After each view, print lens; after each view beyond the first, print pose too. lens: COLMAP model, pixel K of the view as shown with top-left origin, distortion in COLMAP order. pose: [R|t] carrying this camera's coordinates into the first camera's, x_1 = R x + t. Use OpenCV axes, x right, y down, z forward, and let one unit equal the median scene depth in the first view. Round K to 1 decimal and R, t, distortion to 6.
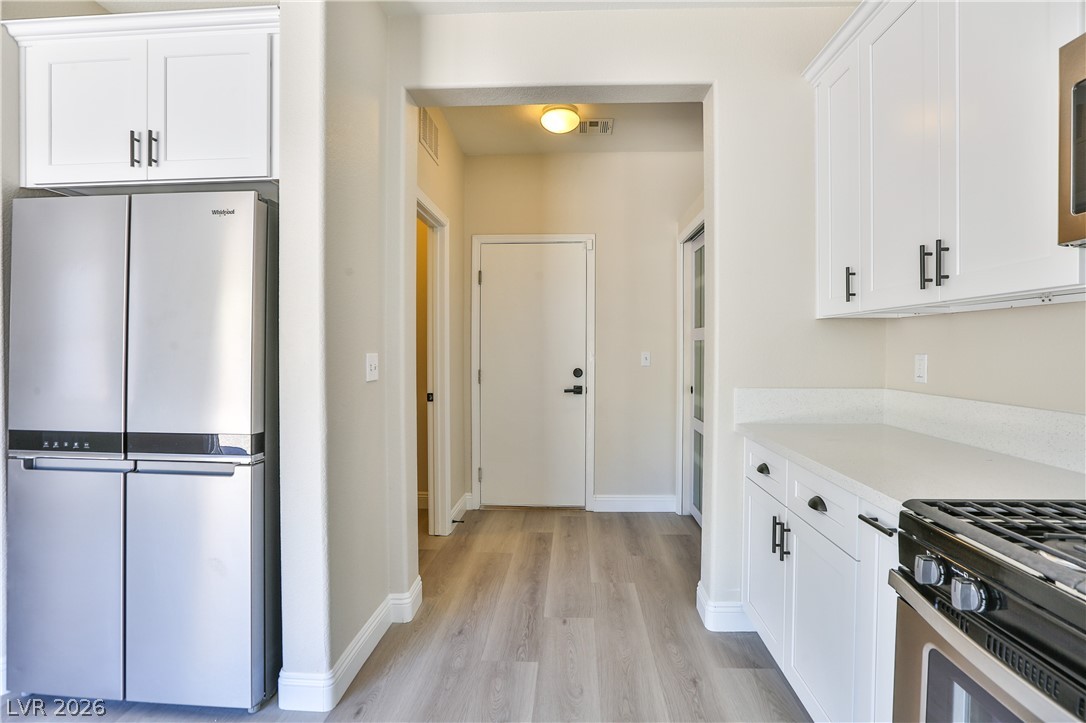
lens RADIAL K [[528.9, 0, 550.1], [0, 528.9, 352.6], [0, 0, 1]] dist [-0.043637, 0.013952]
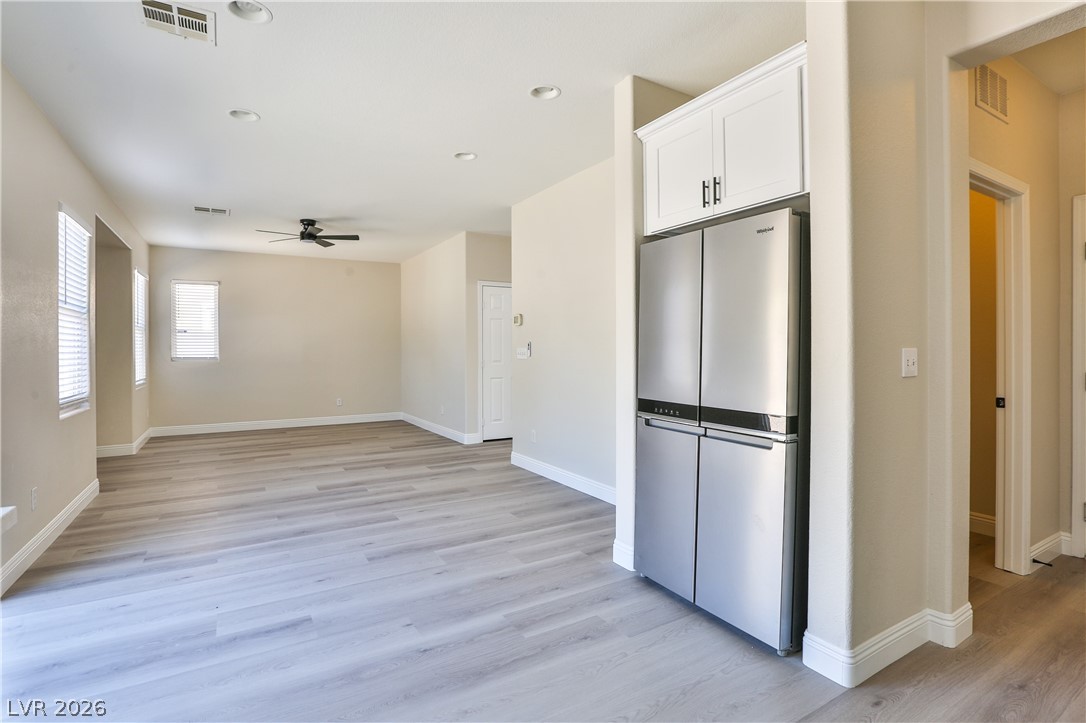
lens RADIAL K [[528.9, 0, 558.5], [0, 528.9, 350.9], [0, 0, 1]] dist [-0.043637, 0.013952]
pose [[0.565679, 0.005769, -0.824605, 0.095780], [-0.006698, 0.999975, 0.002401, 0.009734], [0.824598, 0.004165, 0.565703, -0.076107]]
